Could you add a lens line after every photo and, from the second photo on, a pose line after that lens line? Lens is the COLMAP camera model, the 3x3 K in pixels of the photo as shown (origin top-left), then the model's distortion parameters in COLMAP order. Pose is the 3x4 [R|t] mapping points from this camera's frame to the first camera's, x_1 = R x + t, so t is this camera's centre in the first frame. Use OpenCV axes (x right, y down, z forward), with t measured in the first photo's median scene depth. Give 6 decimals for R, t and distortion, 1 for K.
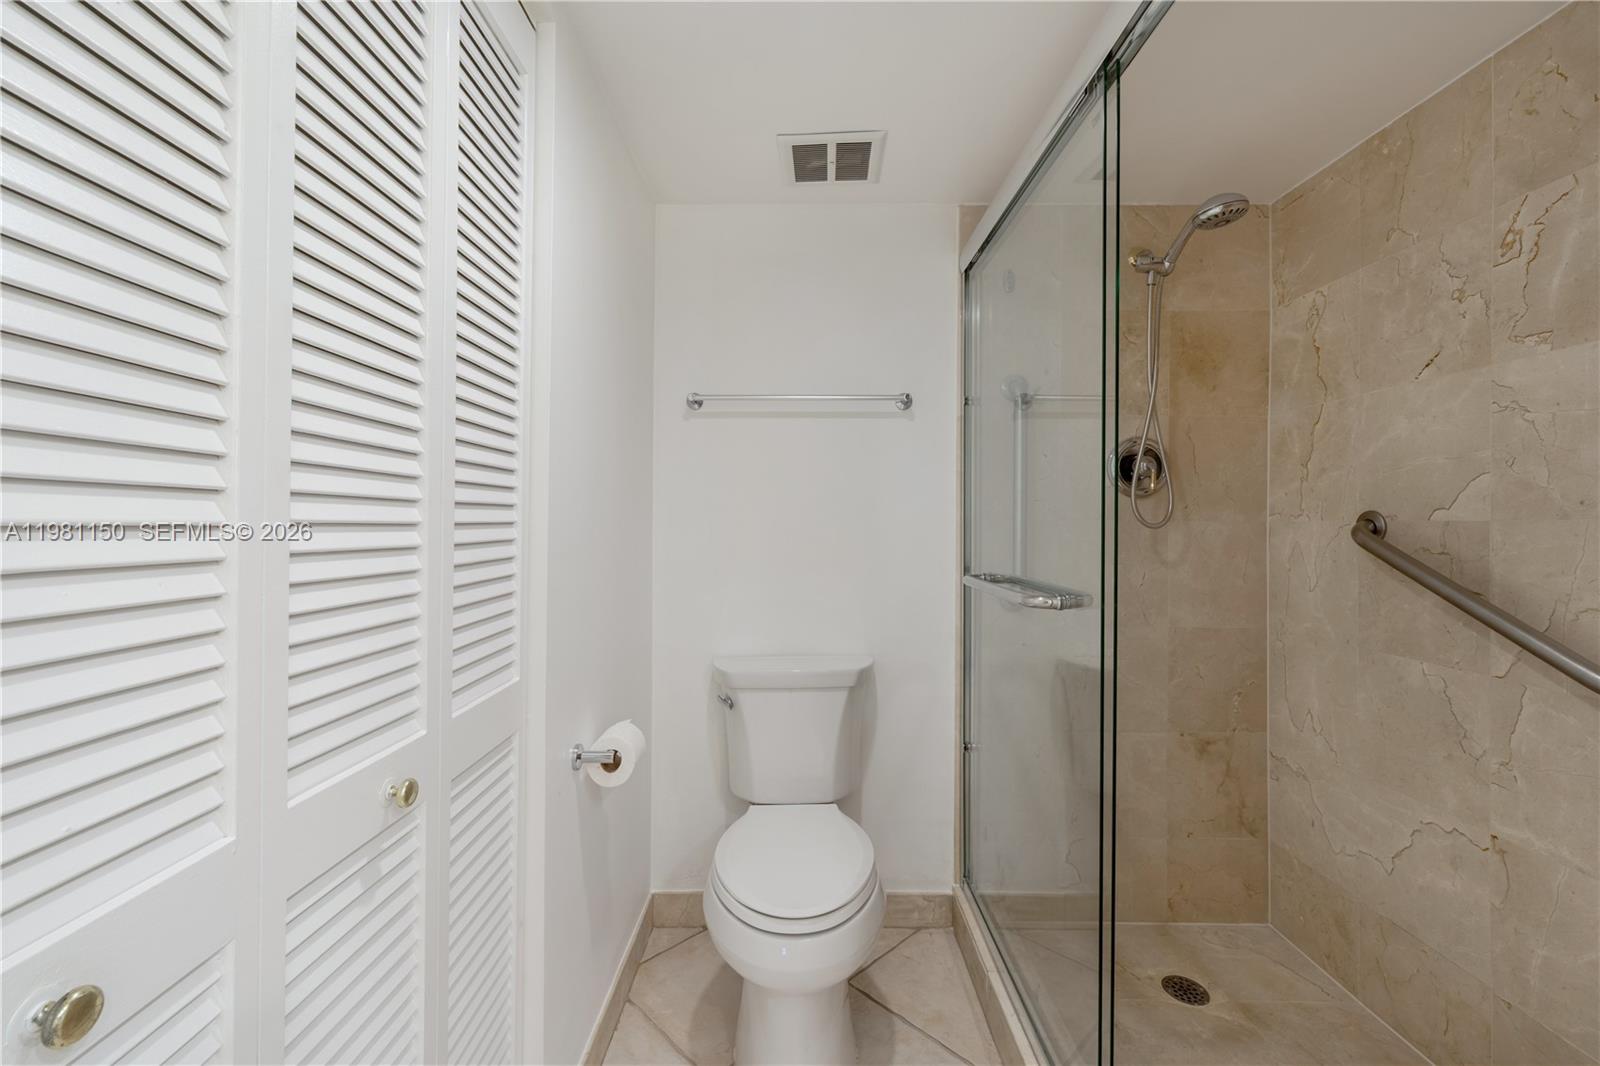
lens RADIAL K [[658.5, 0, 797.9], [0, 658.5, 522.6], [0, 0, 1]] dist [-0.001543, 0.000013]
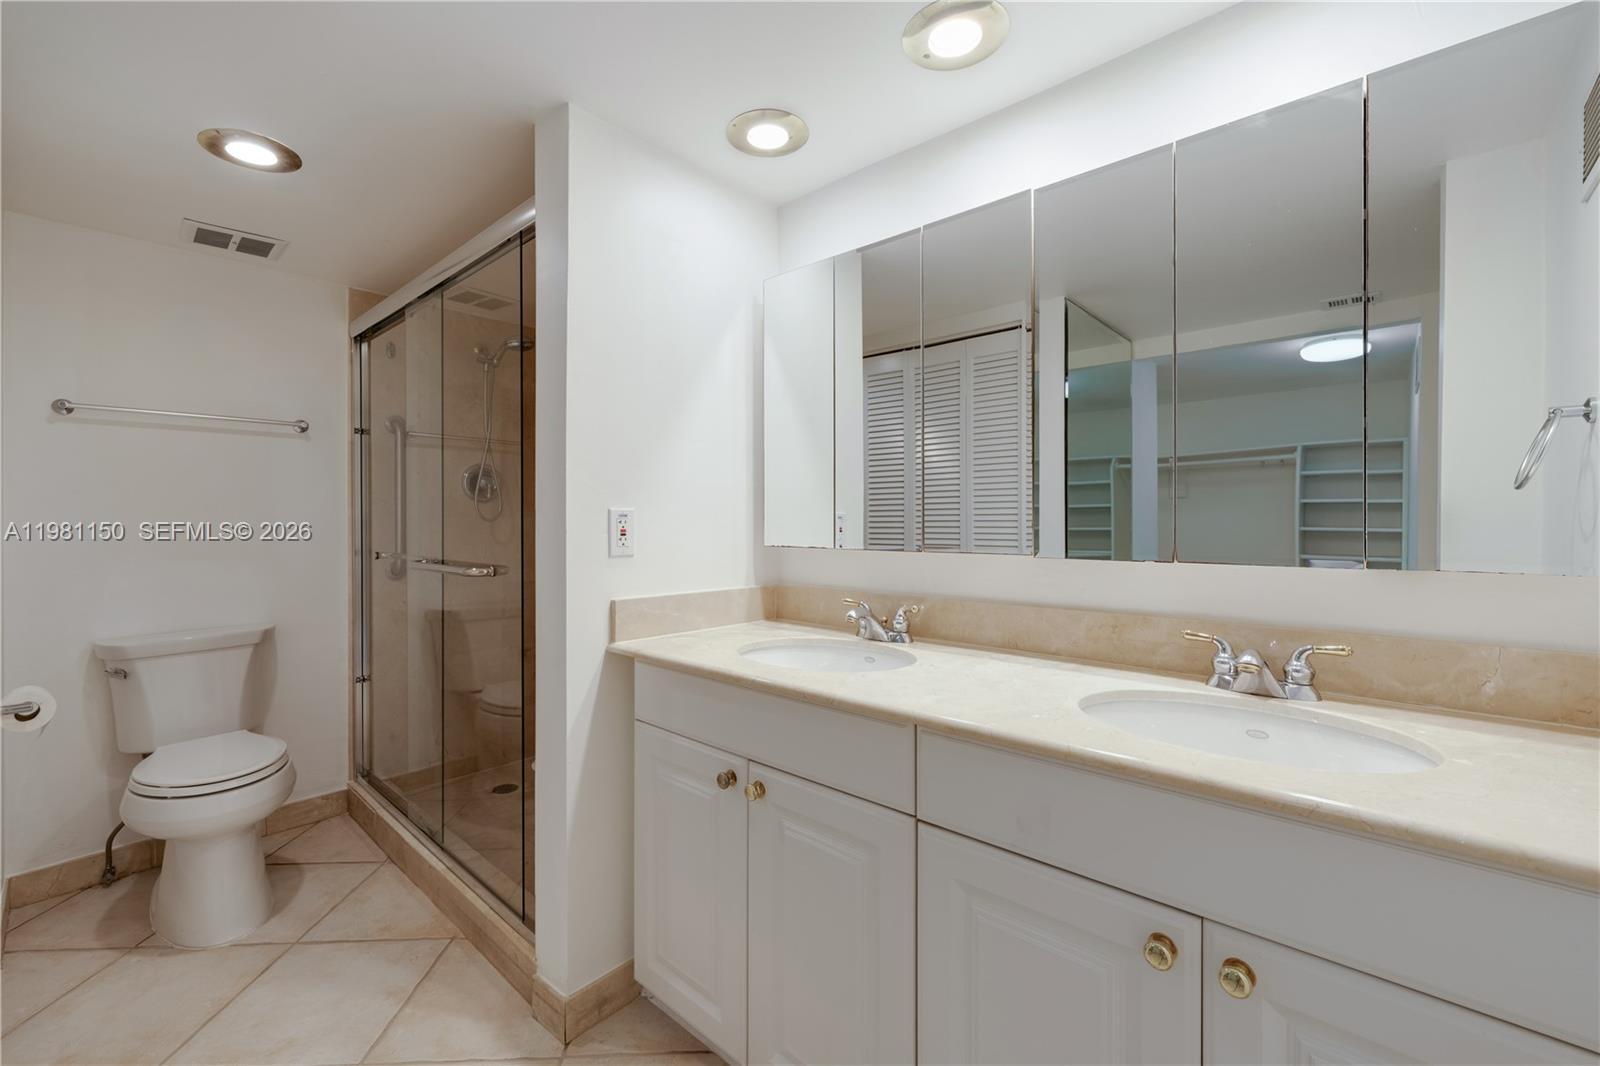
lens RADIAL K [[658.5, 0, 792.8], [0, 658.5, 520.8], [0, 0, 1]] dist [-0.001543, 0.000013]
pose [[0.668887, -0.009136, 0.743308, -0.168633], [0.006892, 0.999958, 0.006089, 0.004351], [-0.743332, 0.001051, 0.668922, -0.646520]]
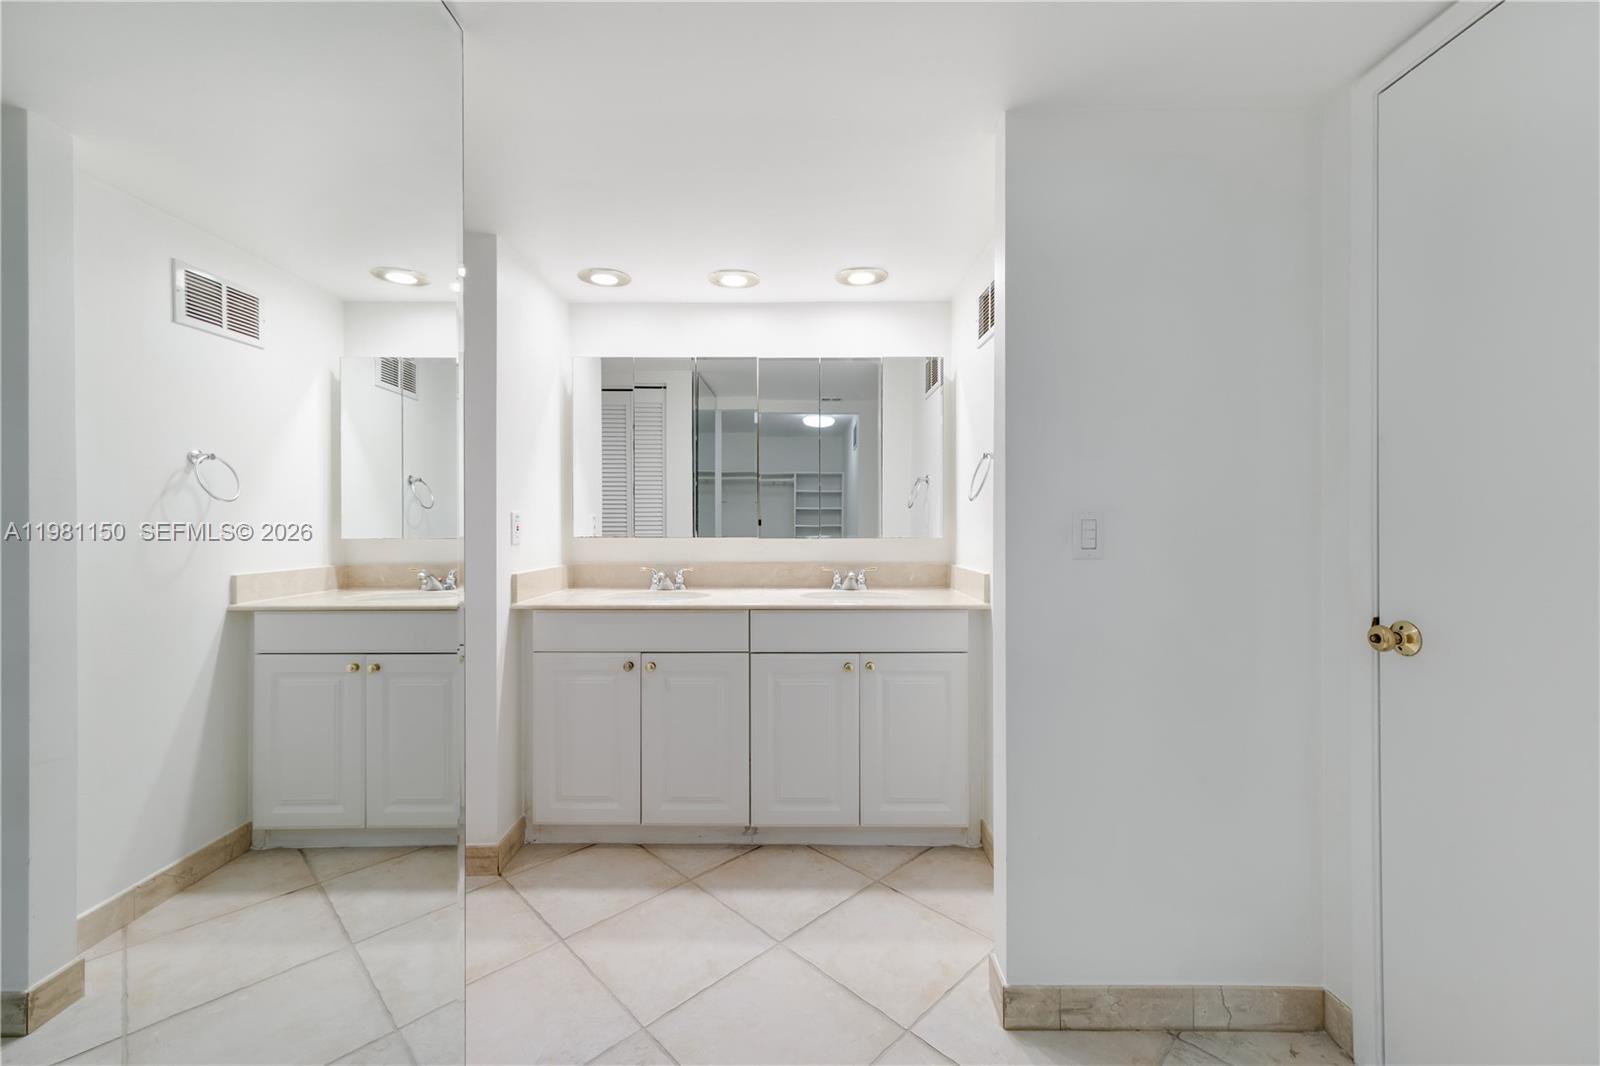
lens RADIAL K [[658.5, 0, 799.2], [0, 658.5, 520.2], [0, 0, 1]] dist [-0.001543, 0.000013]
pose [[-0.005523, -0.010078, 0.999934, -1.849555], [-0.001187, 0.999949, 0.010071, -0.016814], [-0.999984, -0.001131, -0.005535, -0.194629]]
